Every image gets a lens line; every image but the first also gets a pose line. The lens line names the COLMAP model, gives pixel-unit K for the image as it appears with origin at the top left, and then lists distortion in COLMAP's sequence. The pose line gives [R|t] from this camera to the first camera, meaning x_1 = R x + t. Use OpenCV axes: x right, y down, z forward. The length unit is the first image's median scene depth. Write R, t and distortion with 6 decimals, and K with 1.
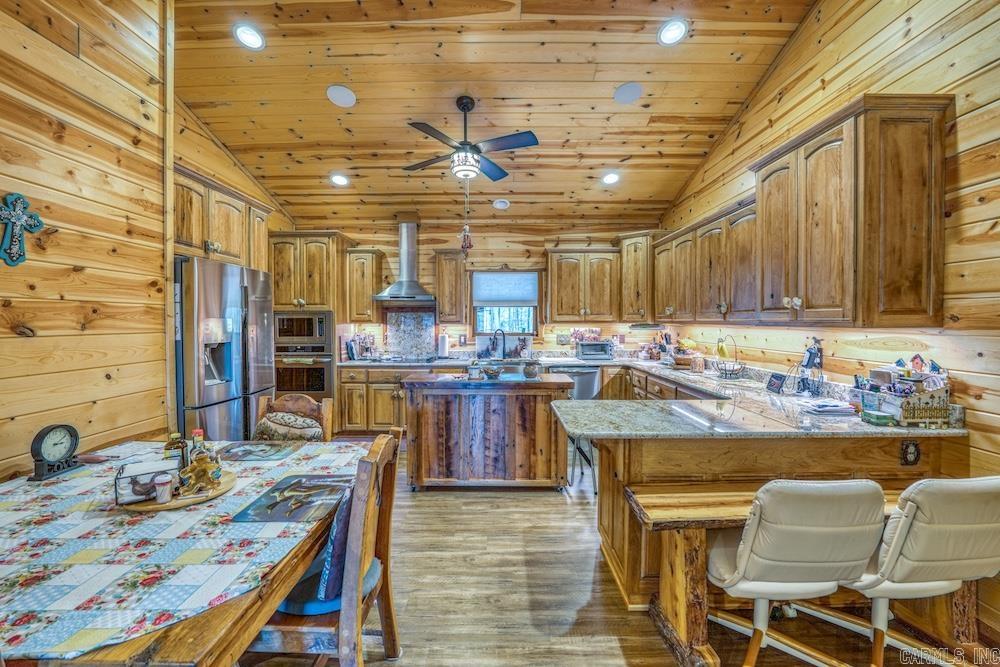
lens RADIAL K [[408.2, 0, 507.0], [0, 408.2, 330.4], [0, 0, 1]] dist [-0.029424, 0.003384]
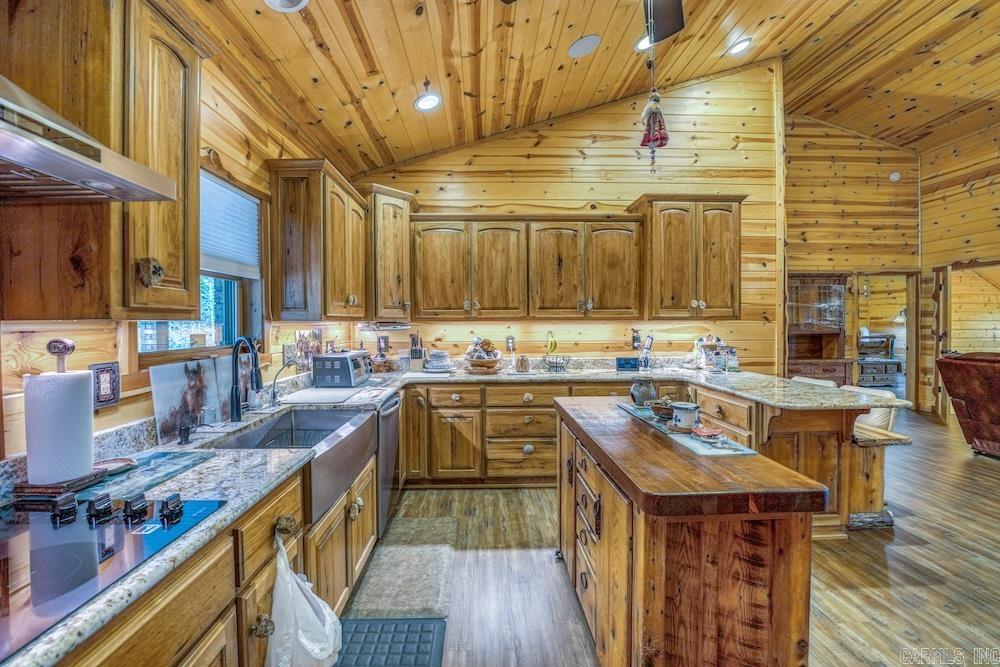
lens RADIAL K [[444.3, 0, 499.4], [0, 444.3, 325.5], [0, 0, 1]] dist [-0.041291, 0.006113]
pose [[-0.039360, 0.004045, 0.999217, -0.681259], [0.034603, 0.999398, -0.002683, -0.007380], [-0.998626, 0.034471, -0.039477, 1.369815]]
